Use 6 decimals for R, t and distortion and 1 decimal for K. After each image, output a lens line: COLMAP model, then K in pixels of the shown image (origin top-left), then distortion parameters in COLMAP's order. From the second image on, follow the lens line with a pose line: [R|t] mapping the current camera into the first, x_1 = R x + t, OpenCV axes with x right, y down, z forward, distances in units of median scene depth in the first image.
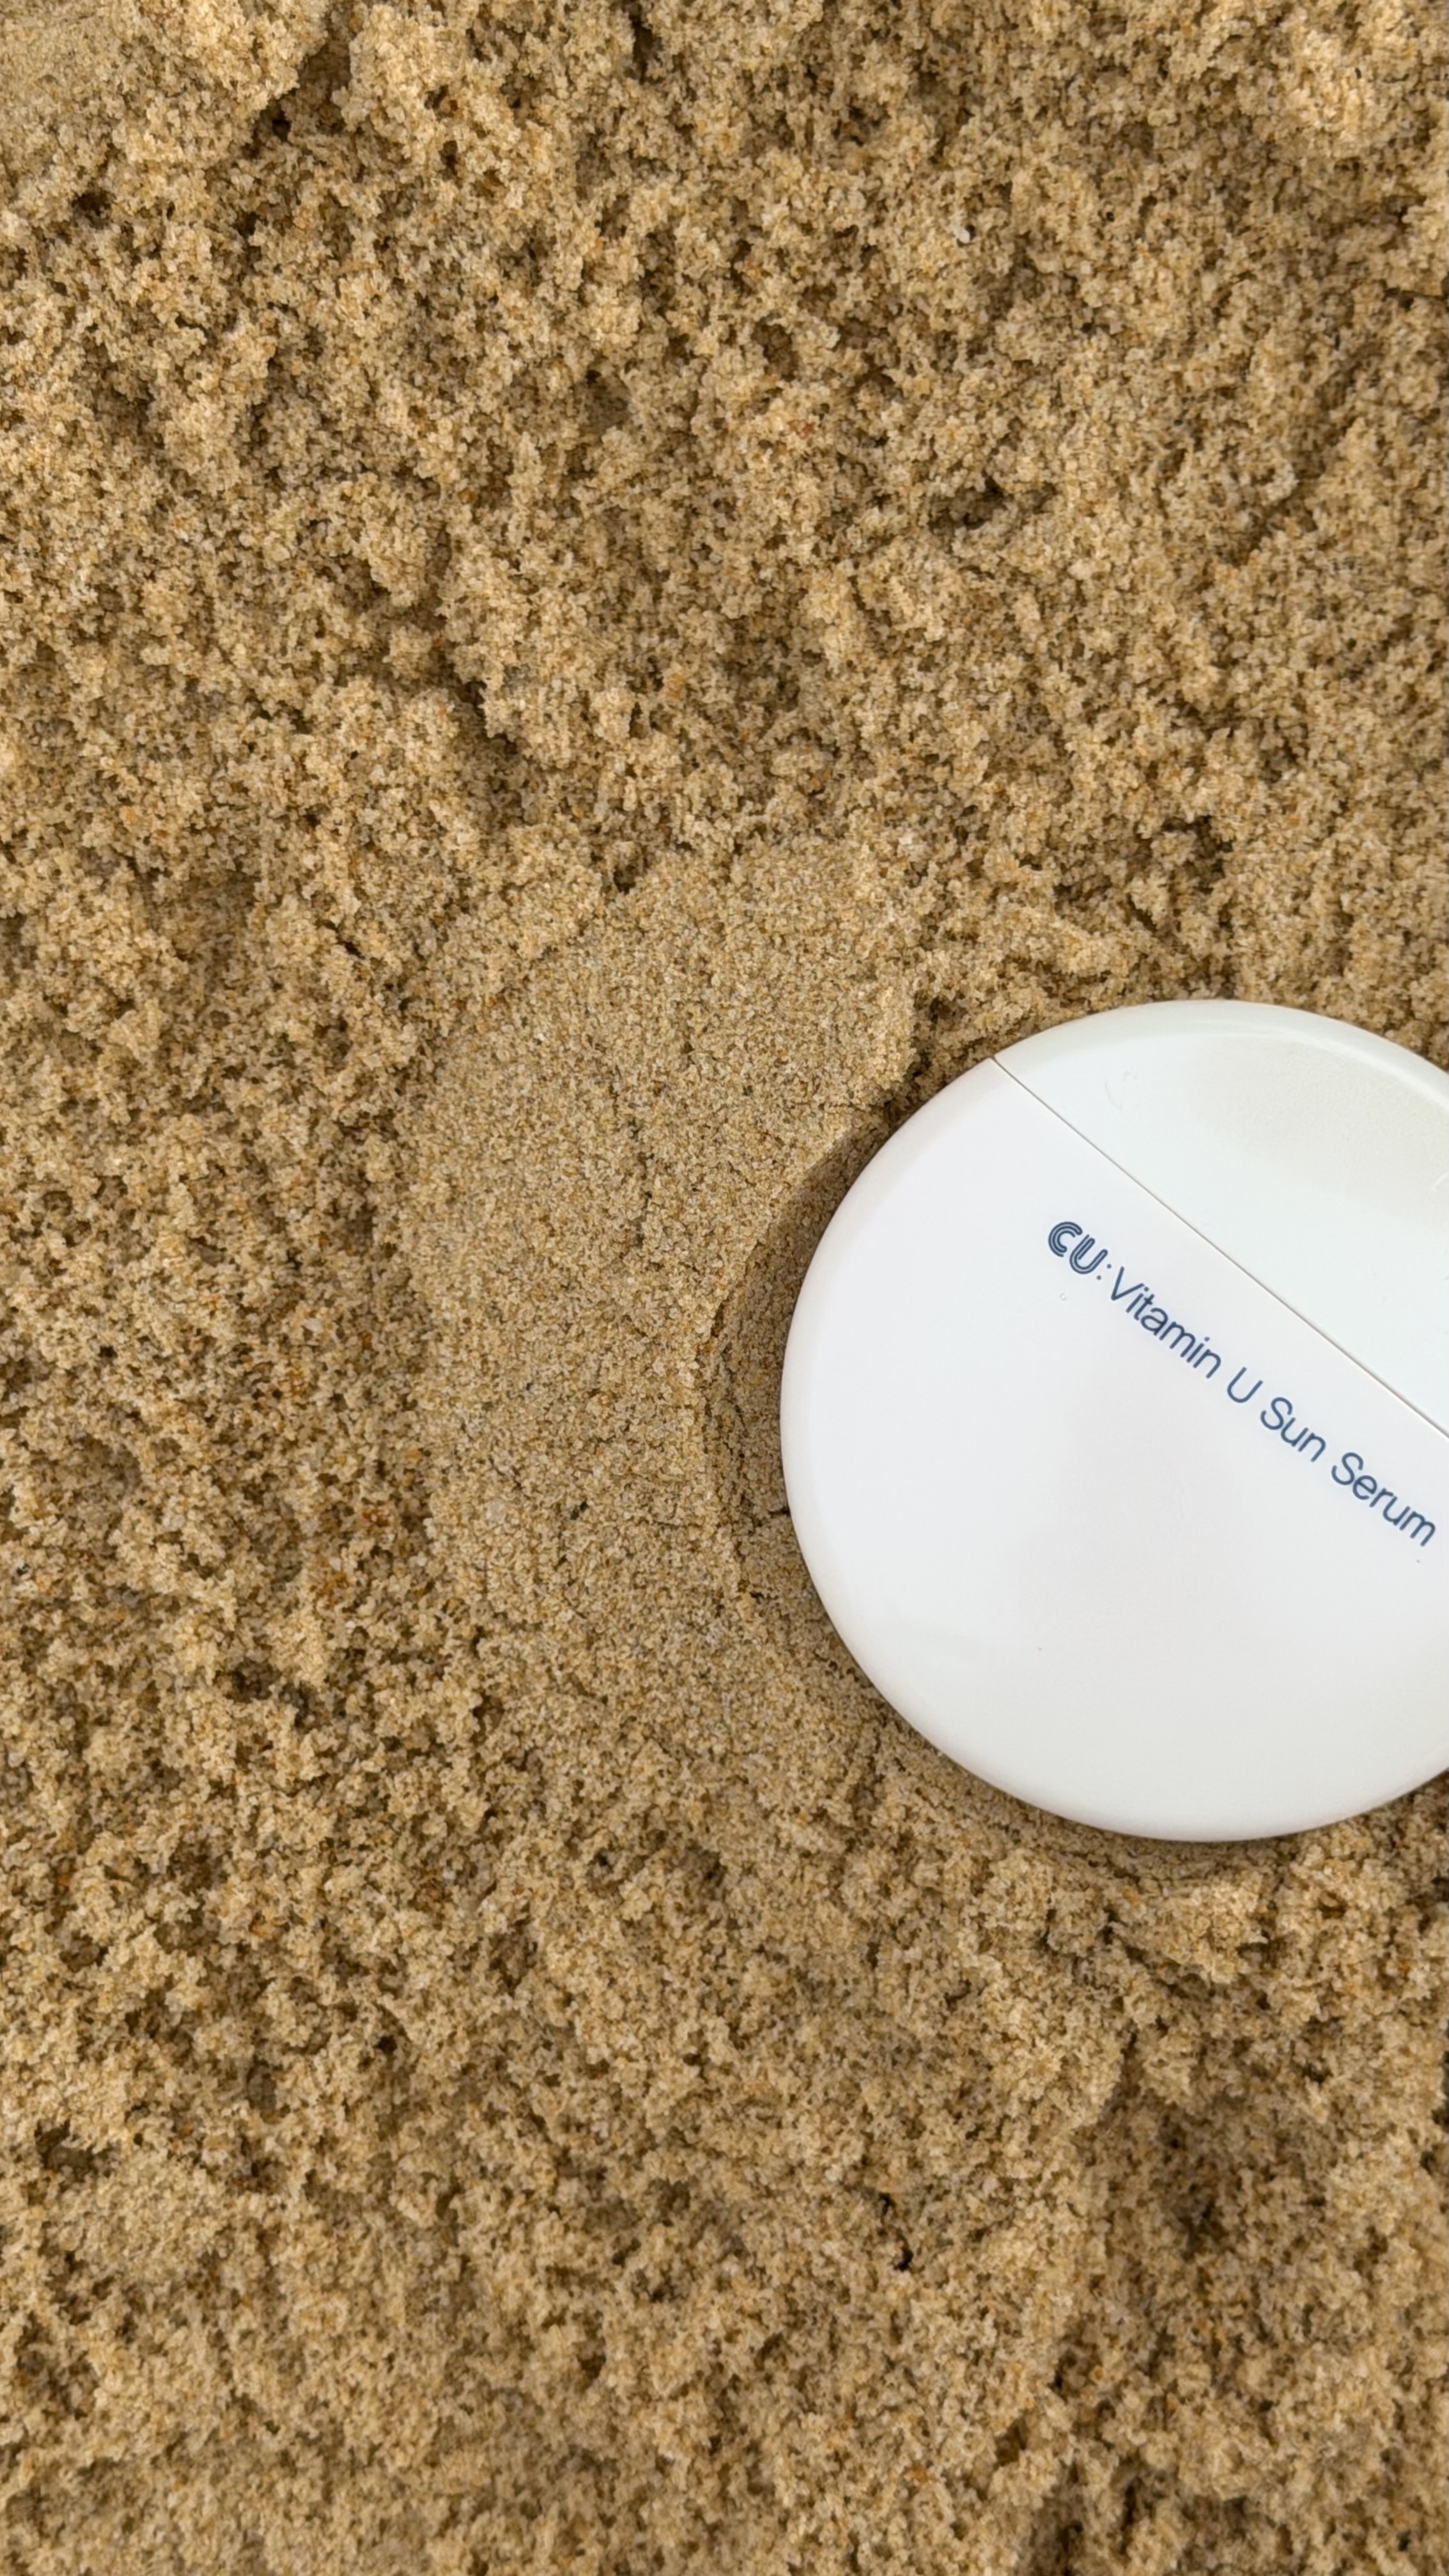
lens RADIAL K [[4828.2, 0, 706.1], [0, 4828.2, 1266.9], [0, 0, 1]] dist [0.139964, 0.000000]
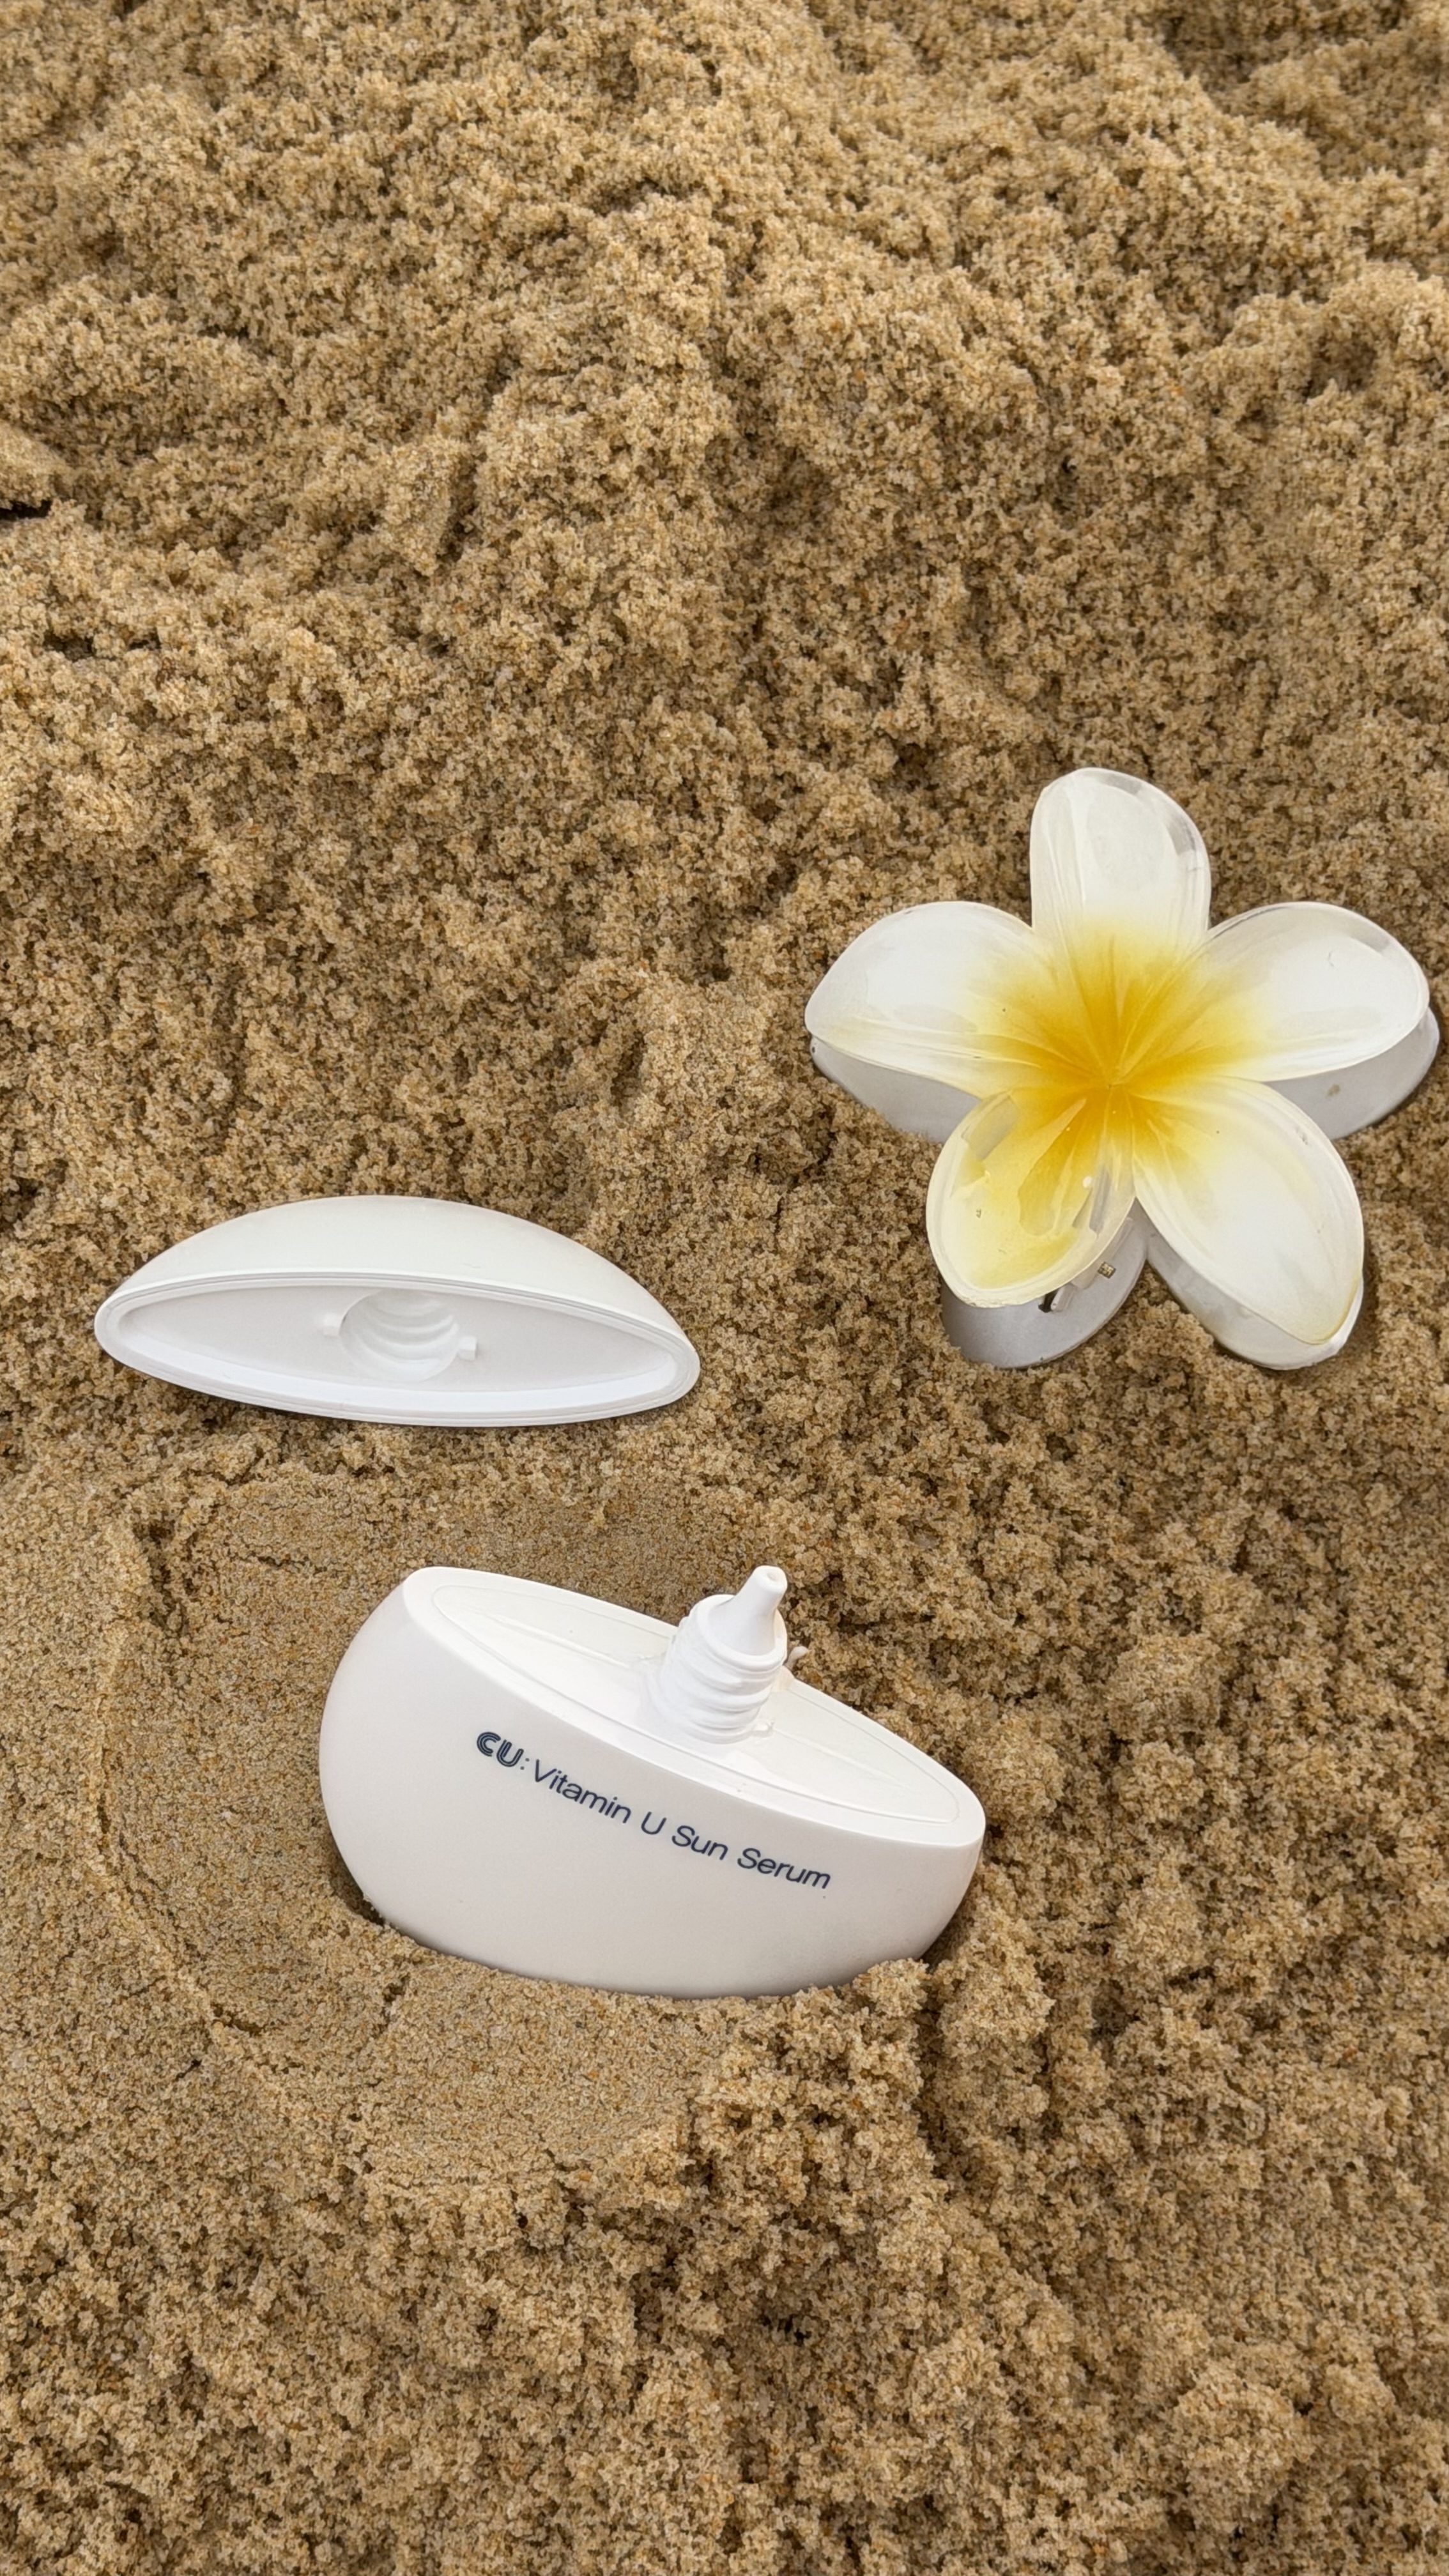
lens RADIAL K [[4828.4, 0, 706.2], [0, 4828.4, 1273.1], [0, 0, 1]] dist [0.139964, 0.000000]
pose [[0.883316, -0.445331, 0.146401, 0.019461], [0.468768, 0.837031, -0.282198, 0.316187], [0.003130, 0.317898, 0.948120, -0.237599]]
